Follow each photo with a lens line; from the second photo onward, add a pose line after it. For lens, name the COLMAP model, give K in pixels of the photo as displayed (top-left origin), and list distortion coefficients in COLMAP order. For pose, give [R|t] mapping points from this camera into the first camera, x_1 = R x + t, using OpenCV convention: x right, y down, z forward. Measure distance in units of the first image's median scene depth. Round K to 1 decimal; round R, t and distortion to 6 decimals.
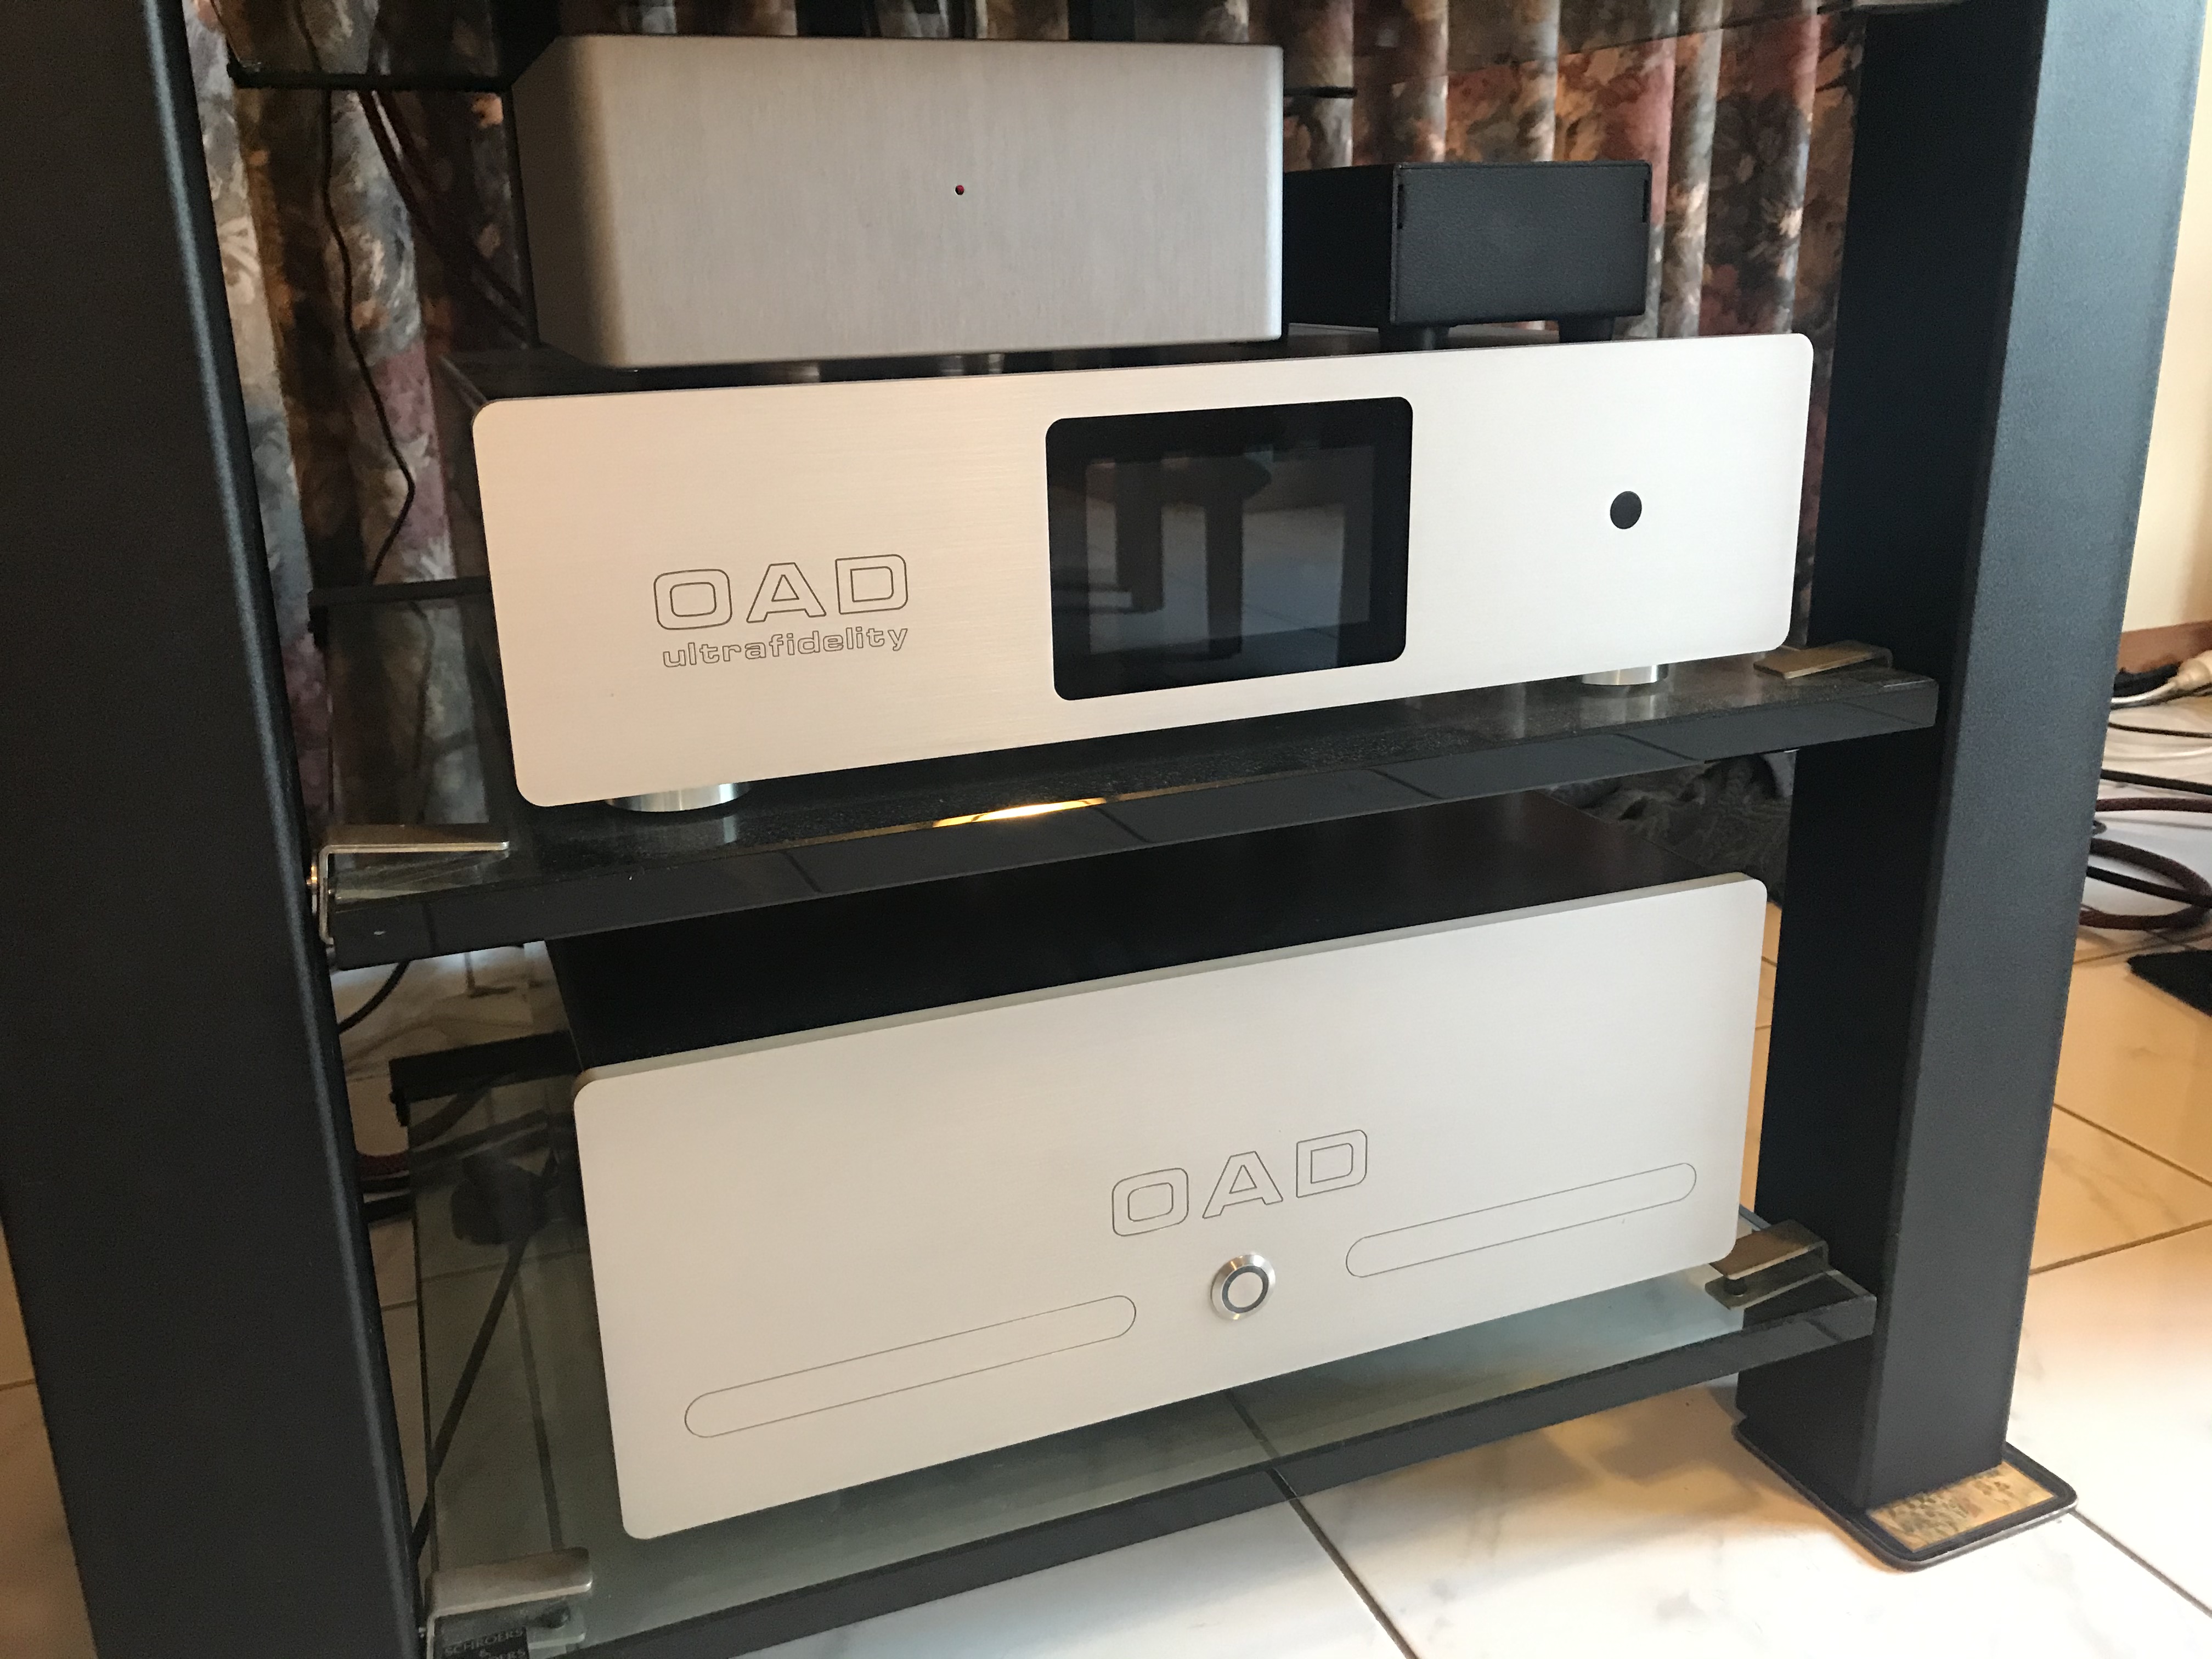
lens RADIAL K [[1812.3, 0, 1107.2], [0, 1812.3, 833.5], [0, 0, 1]] dist [0.010846, -0.003947]
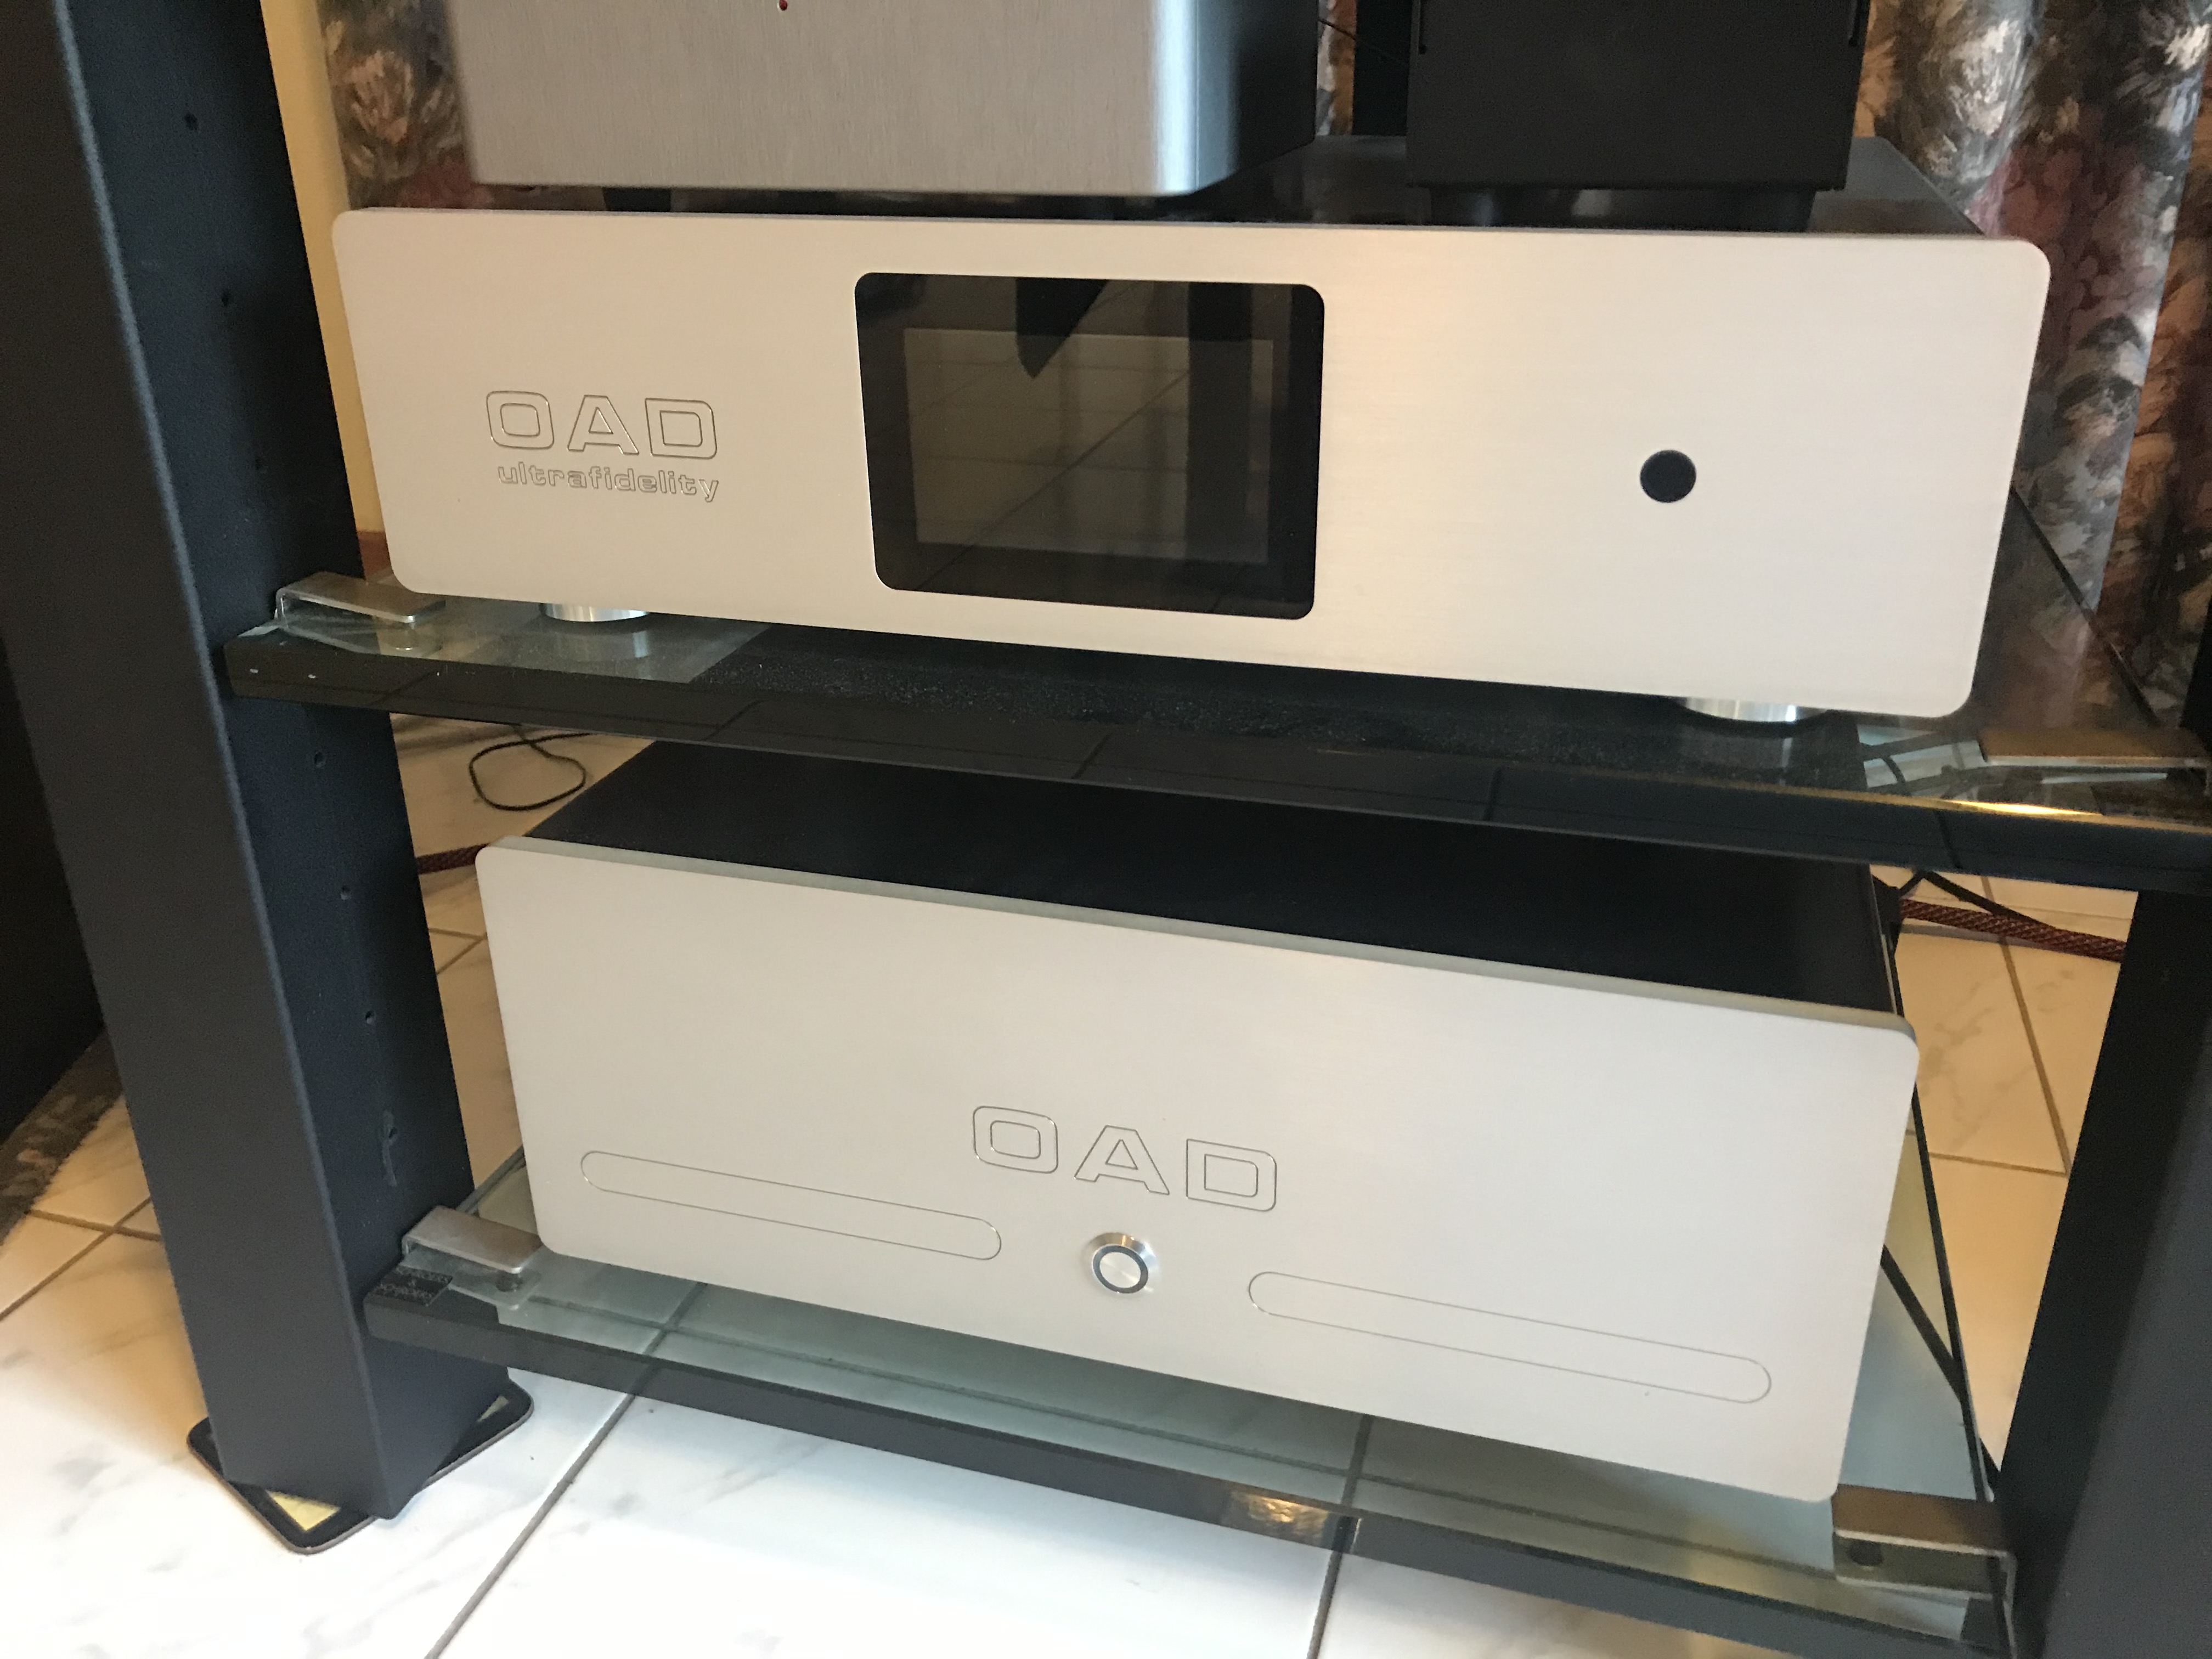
lens RADIAL K [[1812.3, 0, 1107.3], [0, 1812.3, 819.9], [0, 0, 1]] dist [0.010846, -0.003947]
pose [[0.782751, 0.268245, -0.561556, 0.629770], [-0.193507, 0.962516, 0.190046, -0.161644], [0.591486, -0.040094, 0.805318, 0.345420]]
